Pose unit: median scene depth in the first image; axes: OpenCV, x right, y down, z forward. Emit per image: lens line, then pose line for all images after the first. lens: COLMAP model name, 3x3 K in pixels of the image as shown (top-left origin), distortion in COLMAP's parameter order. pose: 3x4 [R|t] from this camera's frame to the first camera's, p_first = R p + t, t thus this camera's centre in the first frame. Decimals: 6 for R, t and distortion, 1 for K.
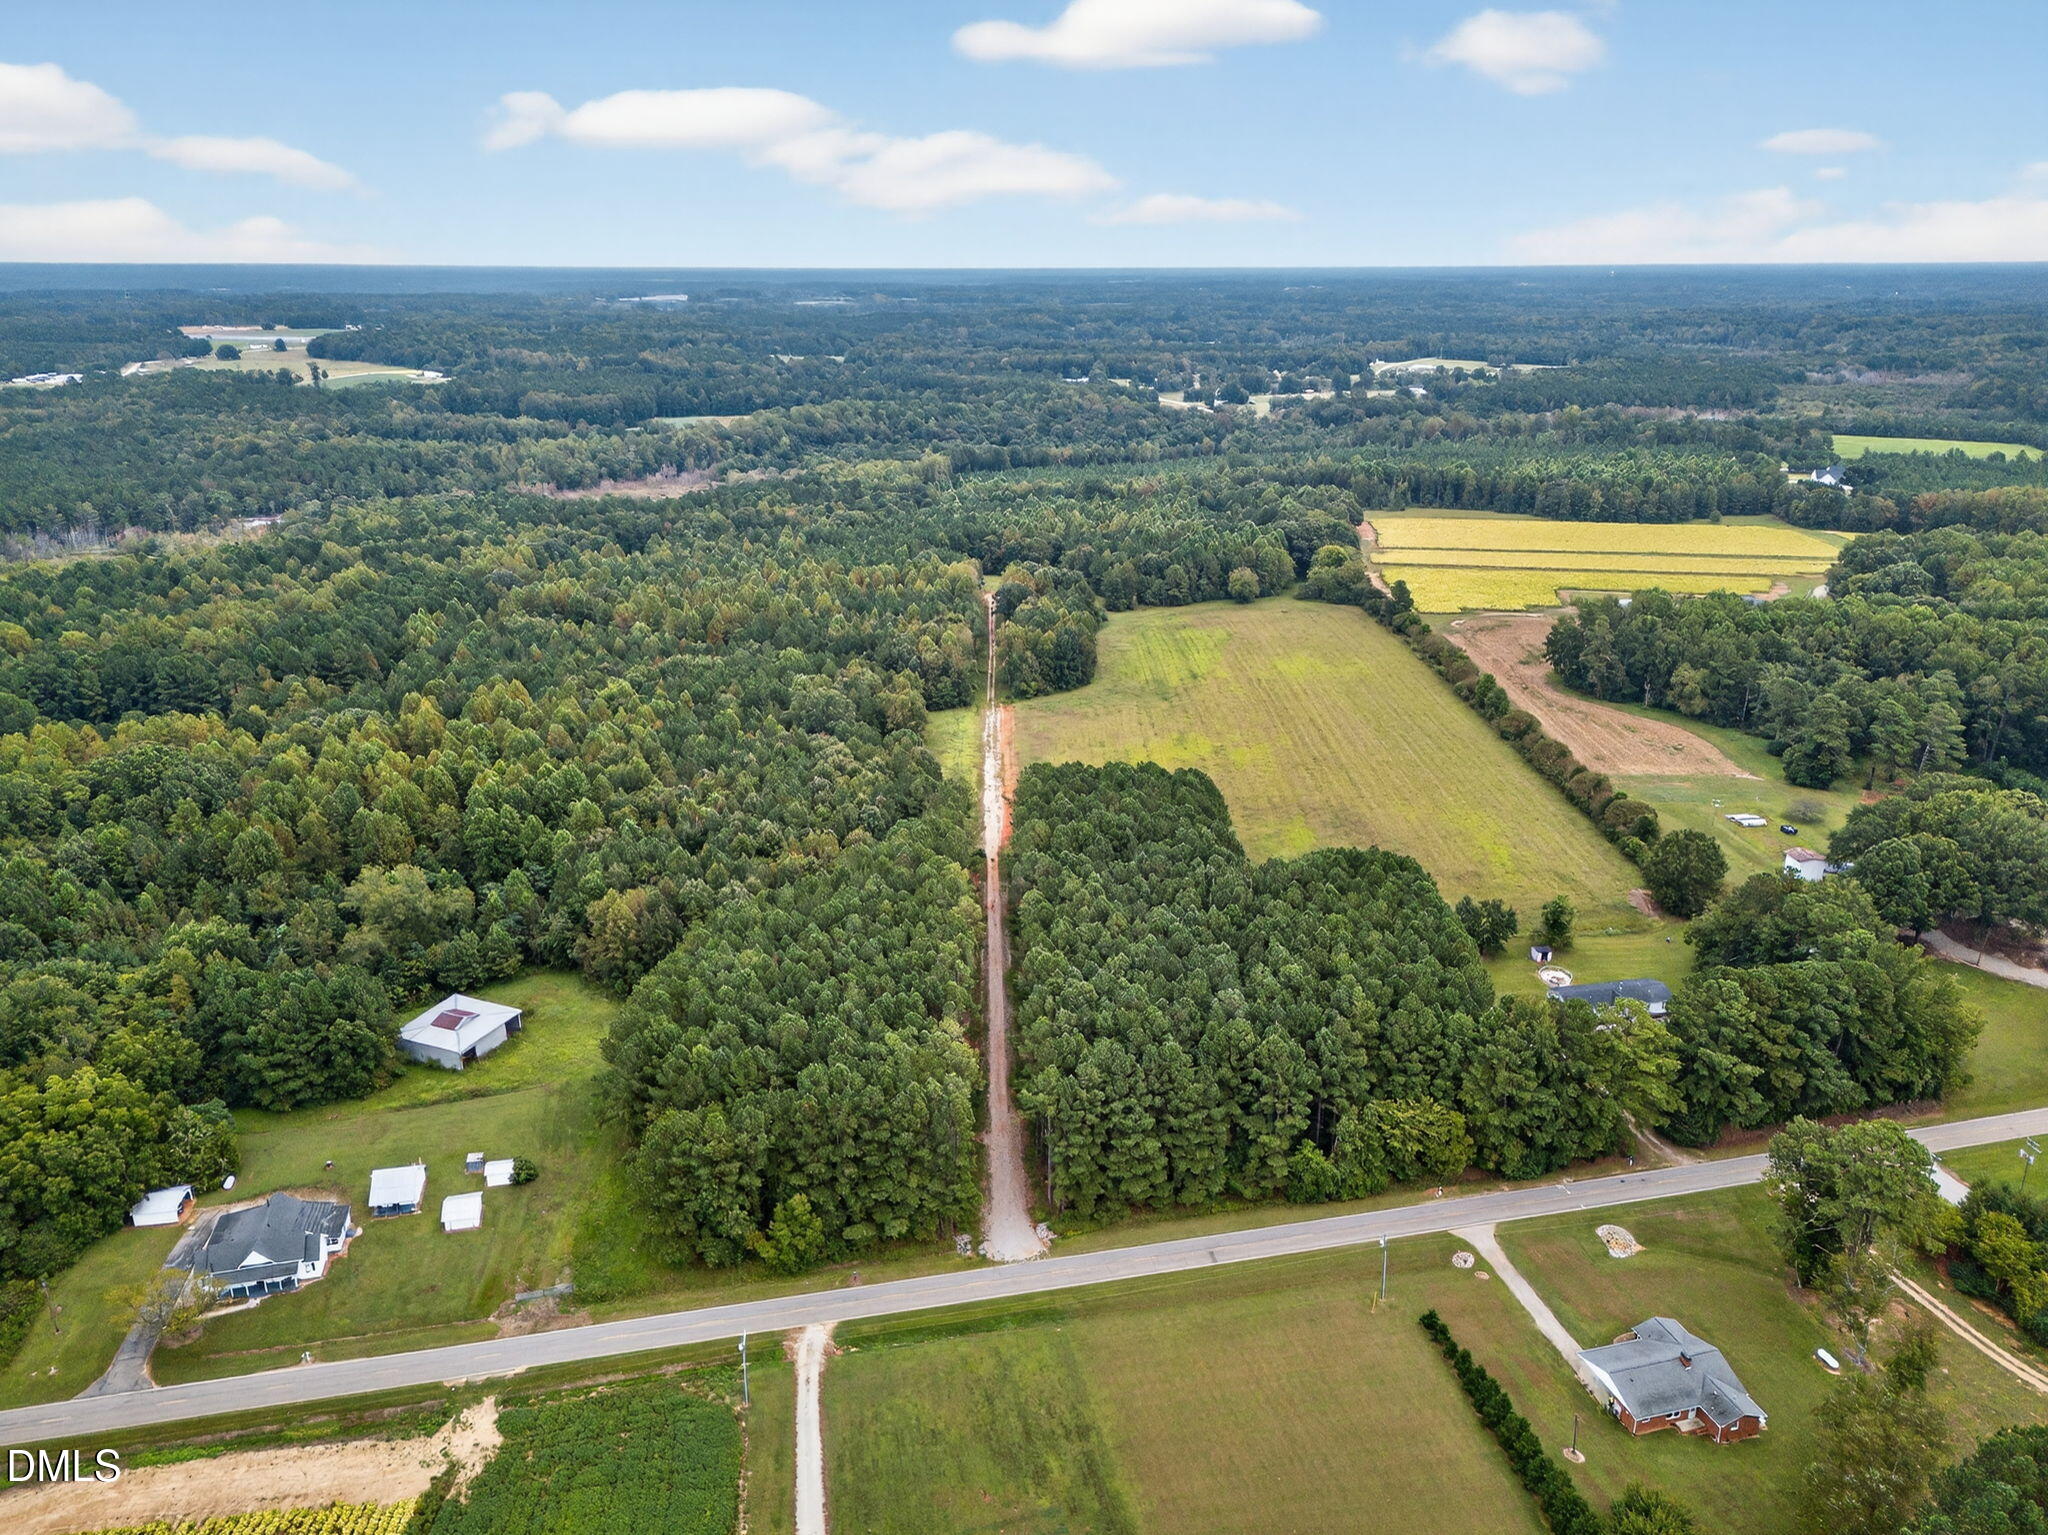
lens RADIAL K [[1442.5, 0, 1028.6], [0, 1442.5, 780.9], [0, 0, 1]] dist [0.067996, -0.050763]
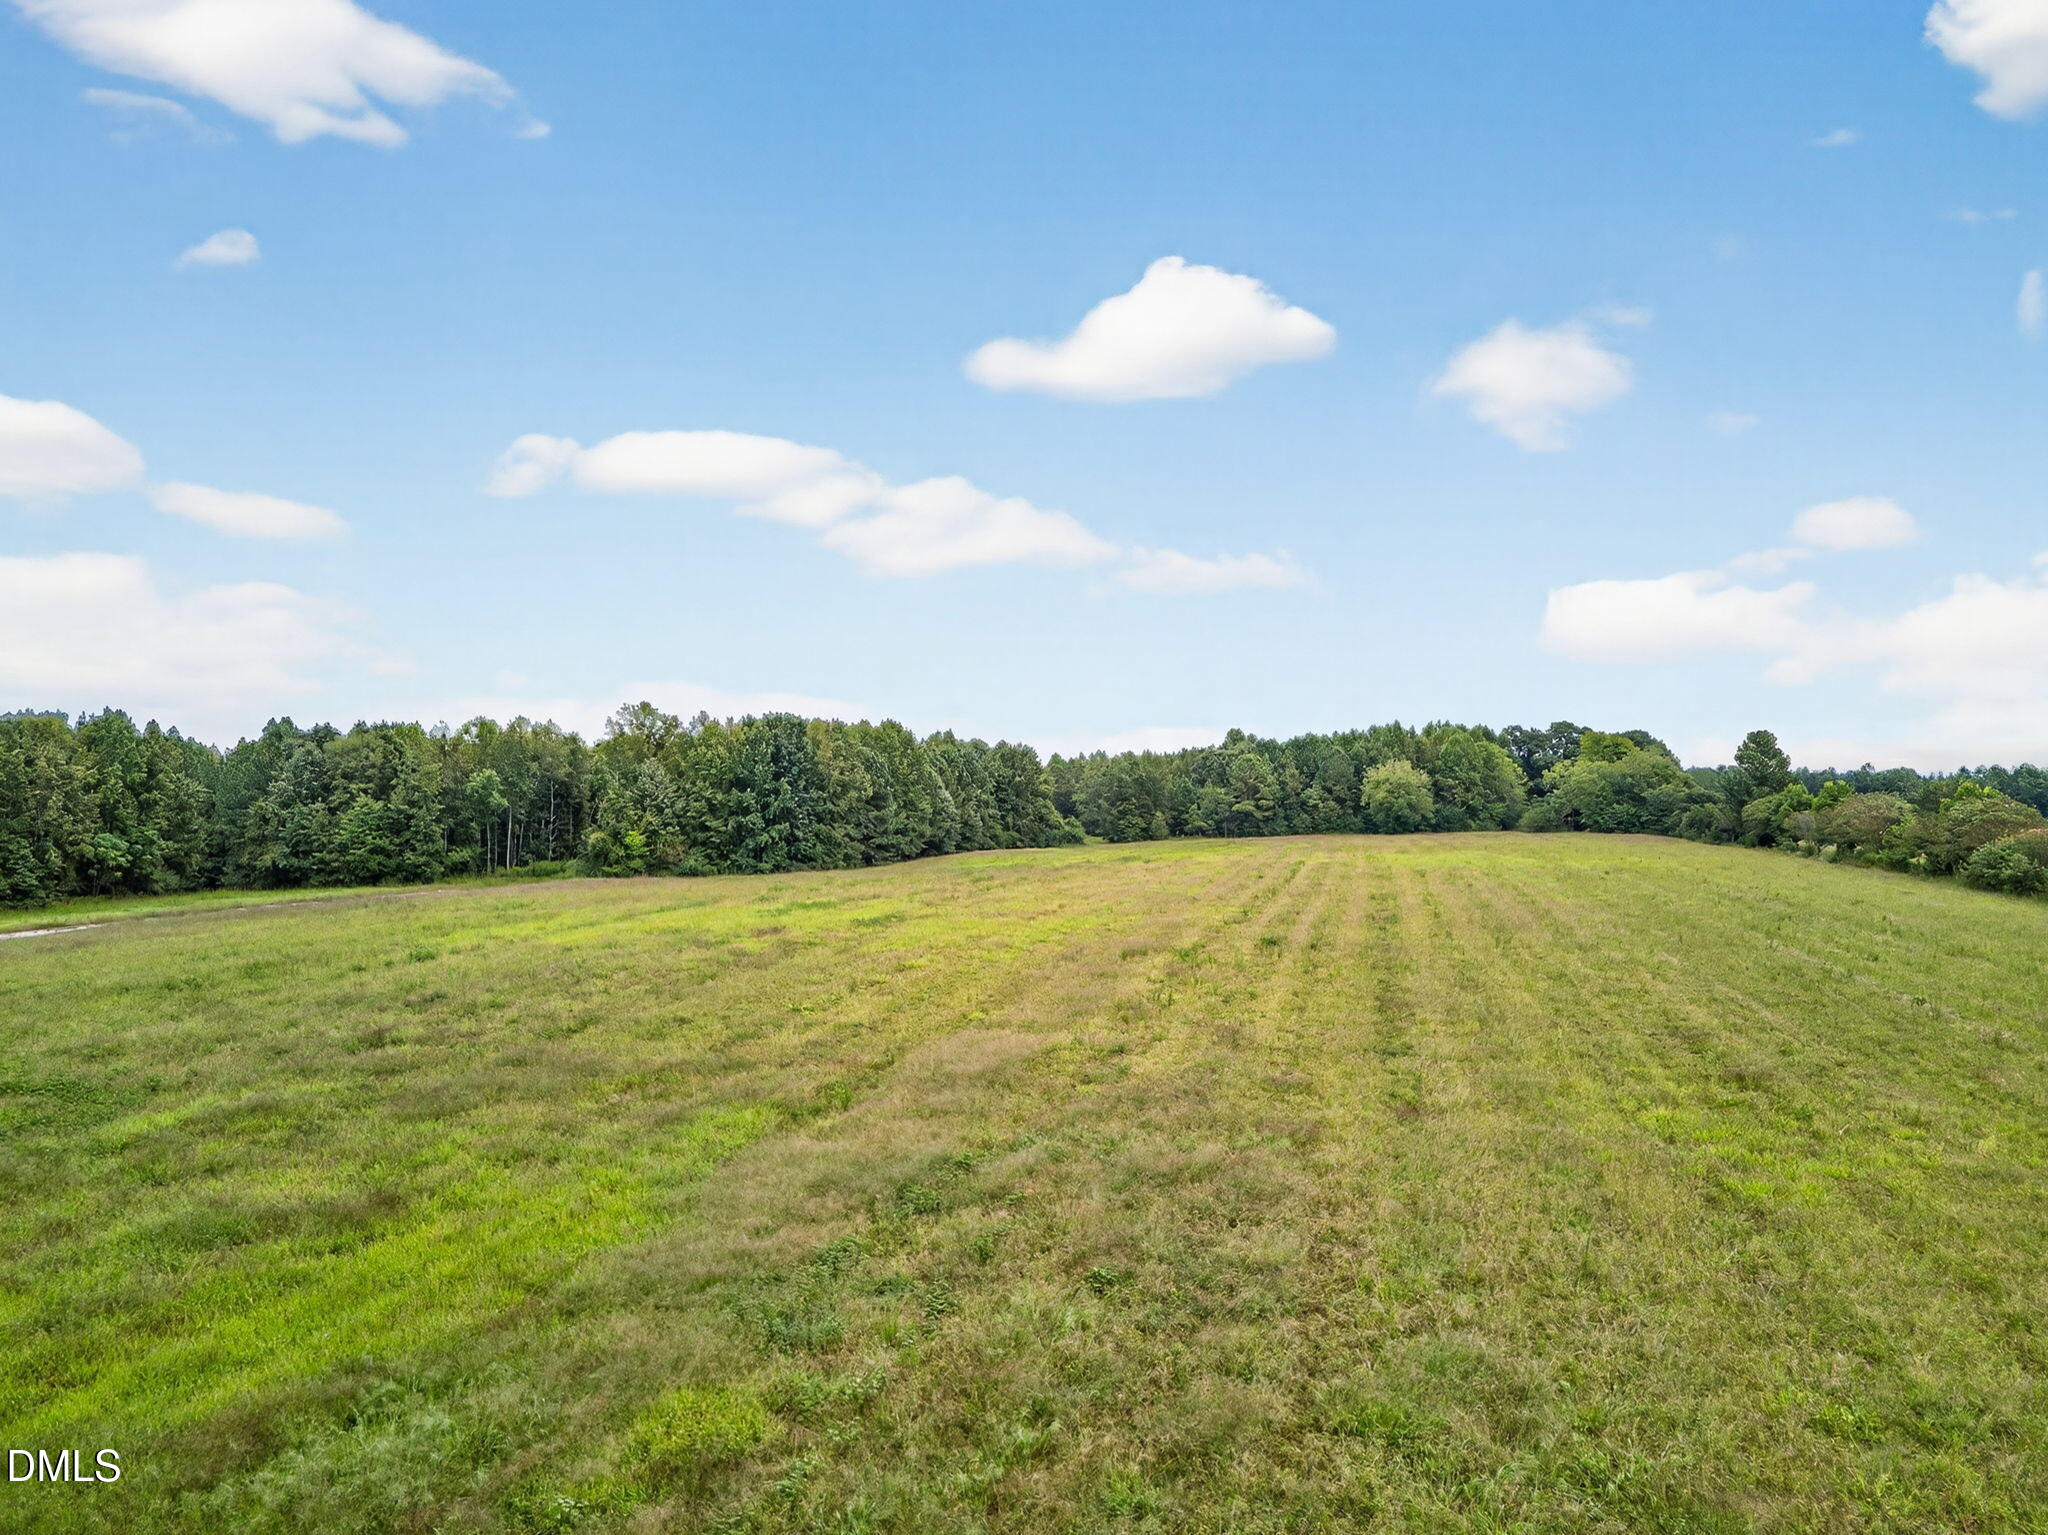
lens RADIAL K [[1427.5, 0, 1037.6], [0, 1427.5, 790.1], [0, 0, 1]] dist [0.102131, -0.126015]
pose [[0.971017, 0.006085, -0.238934, 0.300078], [-0.085646, 0.942149, -0.324068, 0.046043], [0.223139, 0.335139, 0.915364, 1.124717]]
